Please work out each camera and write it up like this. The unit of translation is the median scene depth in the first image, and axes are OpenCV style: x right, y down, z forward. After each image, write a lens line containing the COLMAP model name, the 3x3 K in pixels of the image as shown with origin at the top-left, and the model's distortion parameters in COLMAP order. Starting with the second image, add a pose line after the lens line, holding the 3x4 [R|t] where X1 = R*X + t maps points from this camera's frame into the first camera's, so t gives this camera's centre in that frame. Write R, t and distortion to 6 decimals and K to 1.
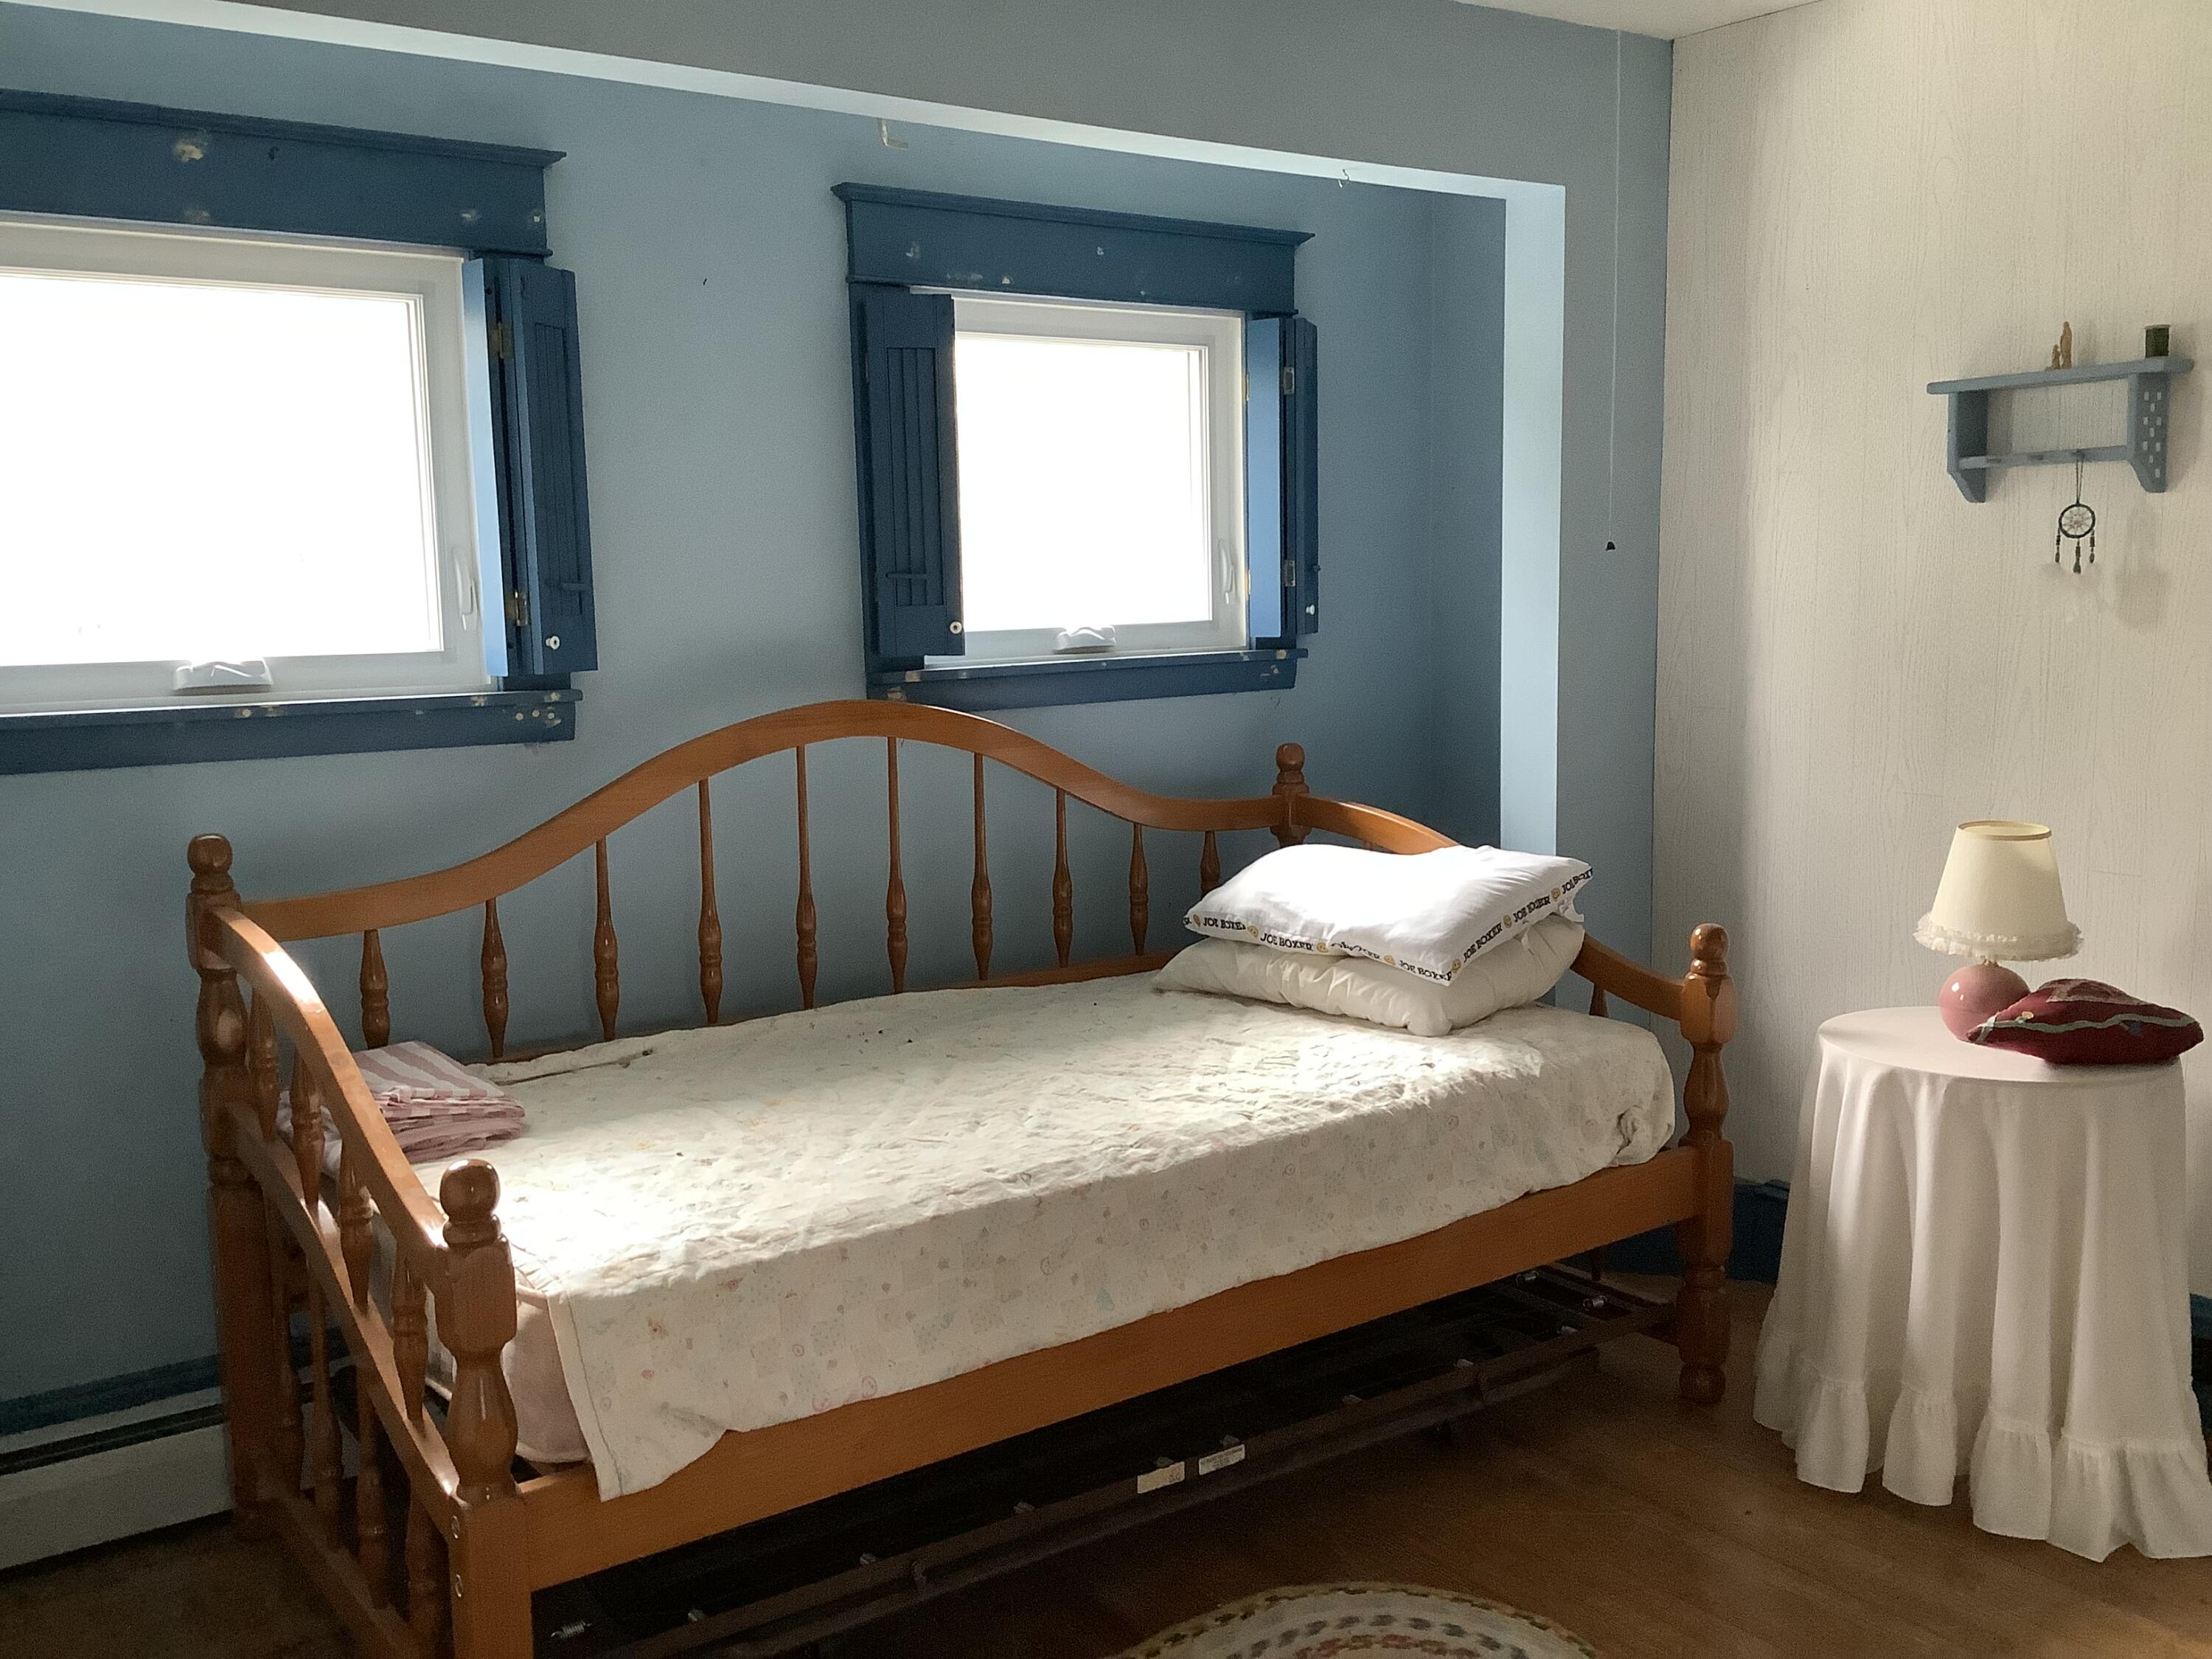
lens RADIAL K [[1988.3, 0, 1106.0], [0, 1988.3, 829.5], [0, 0, 1]] dist [0.108759, -0.252991]
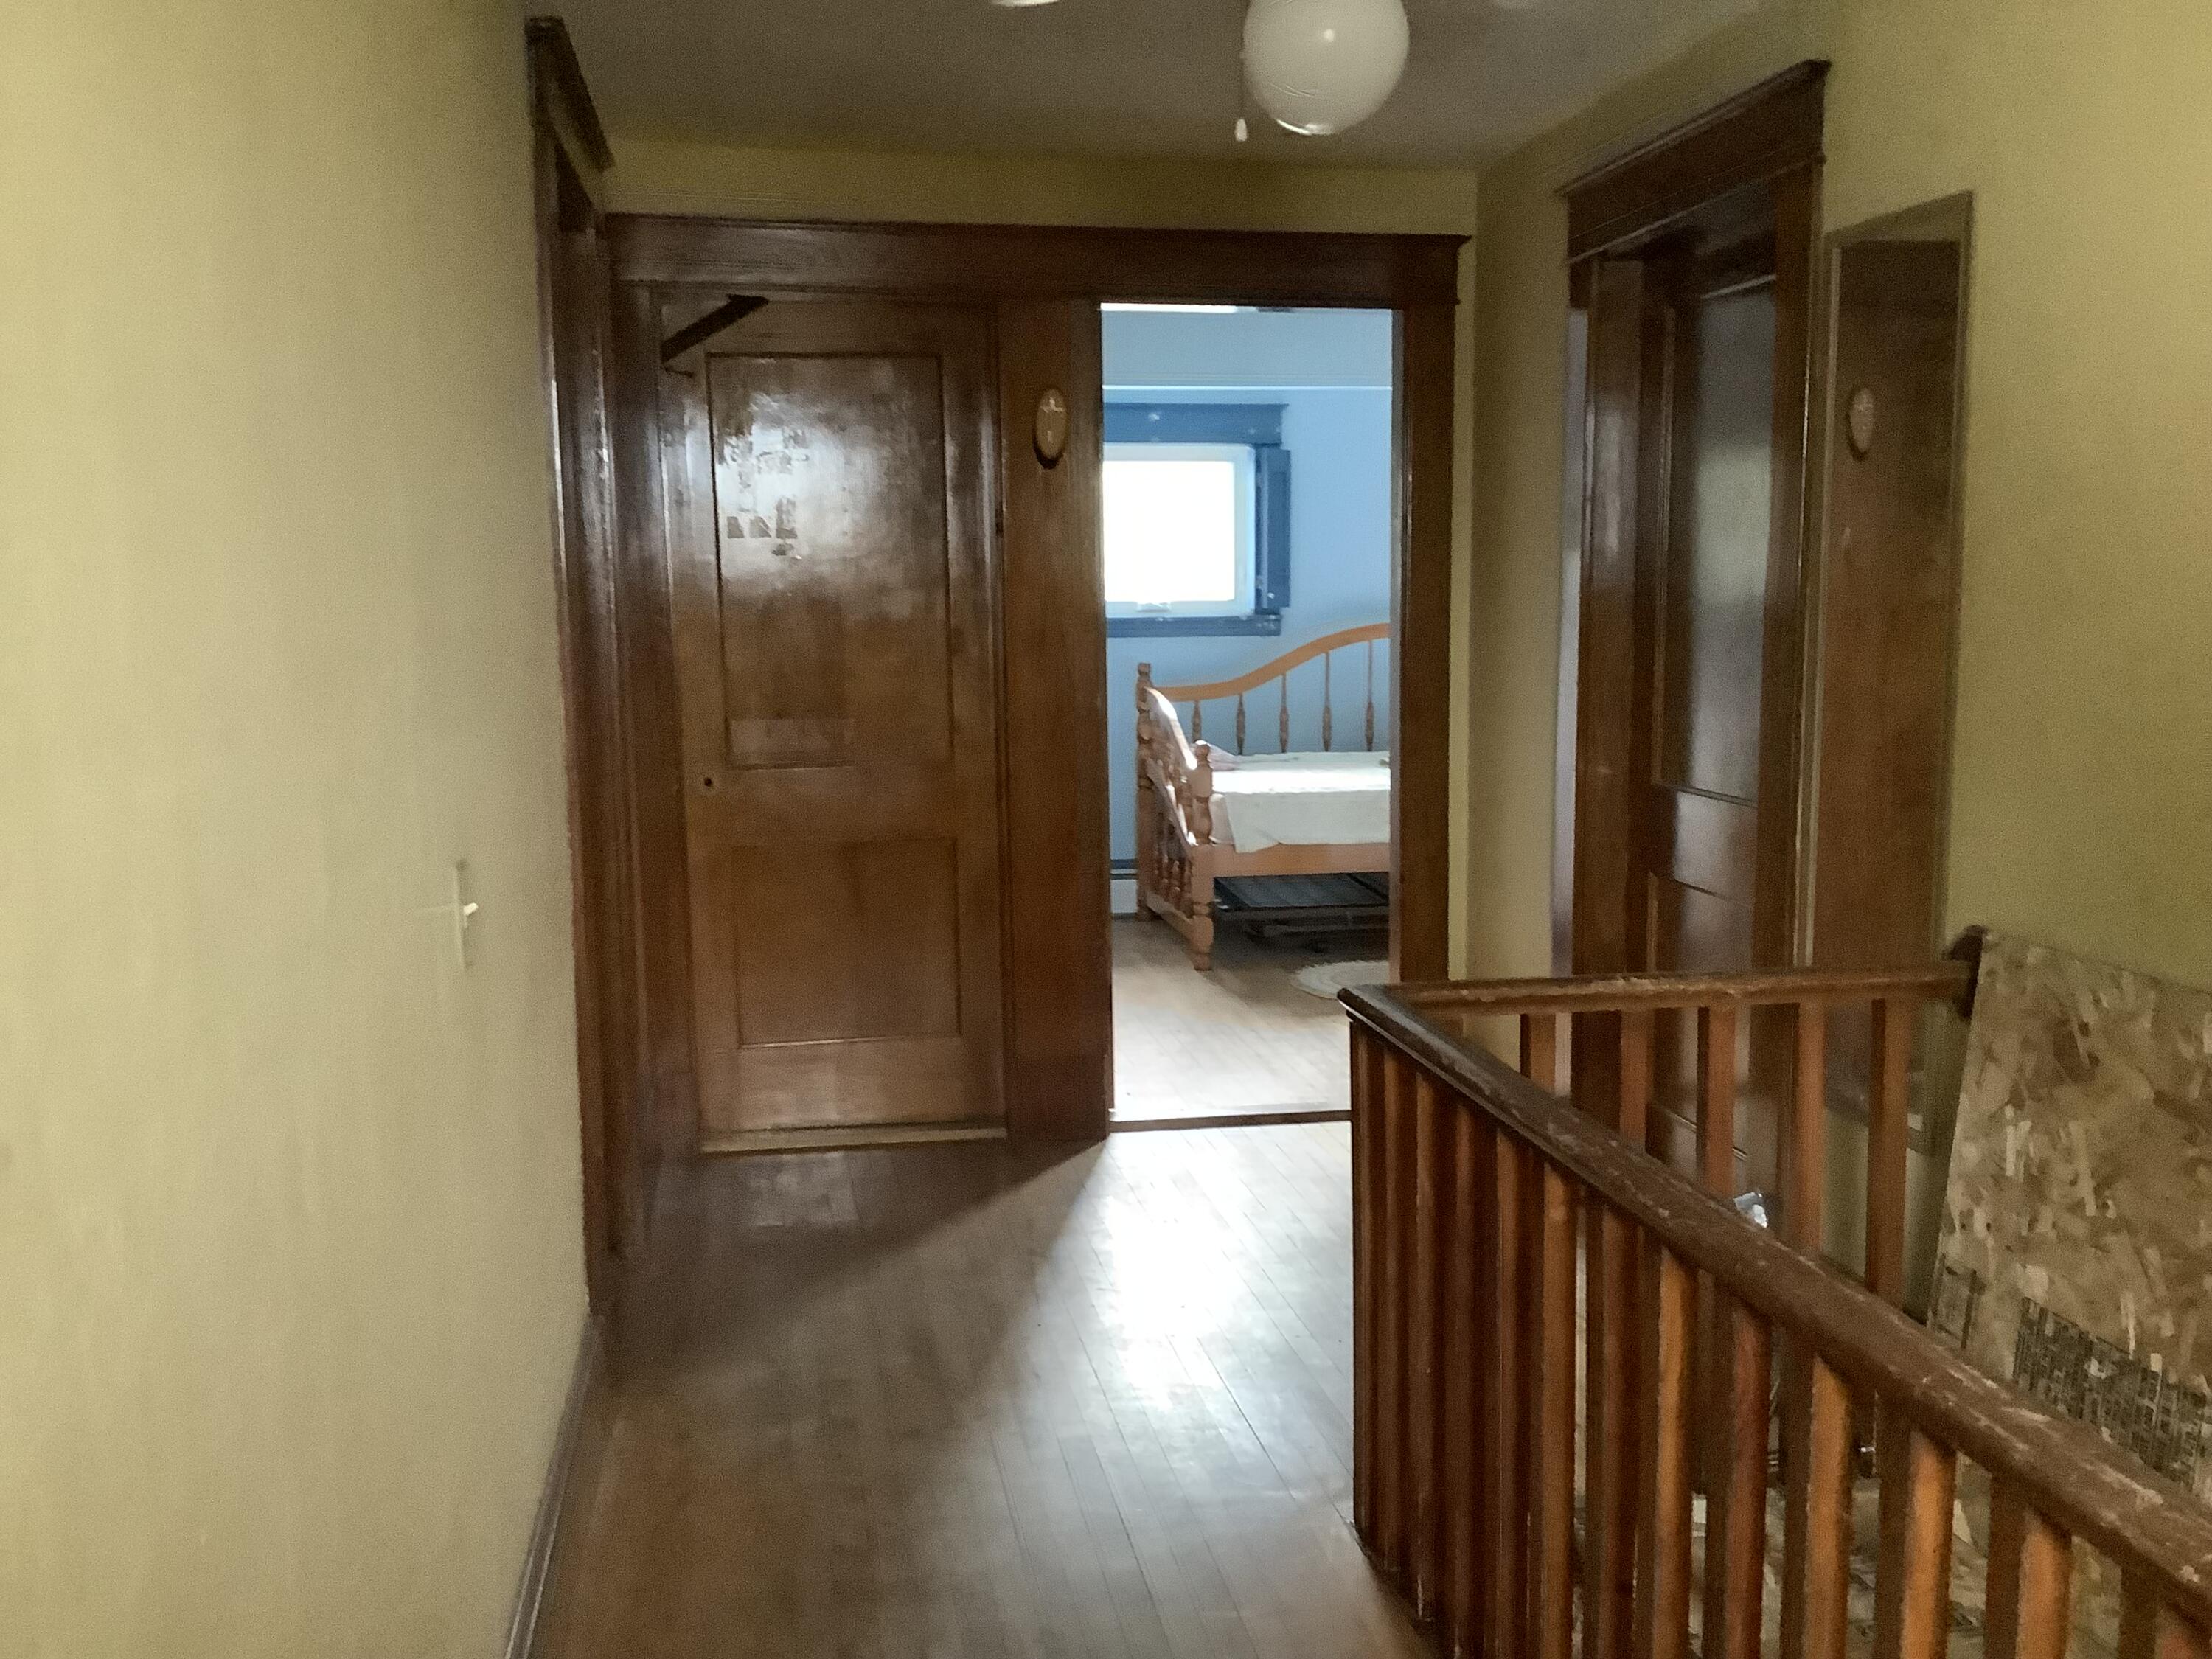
lens RADIAL K [[1988.3, 0, 1106.0], [0, 1988.3, 829.5], [0, 0, 1]] dist [0.108759, -0.252991]
pose [[0.894342, 0.065309, -0.442592, 0.688935], [-0.064820, 0.997765, 0.016249, 0.179127], [0.442664, 0.014157, 0.896576, -1.389026]]
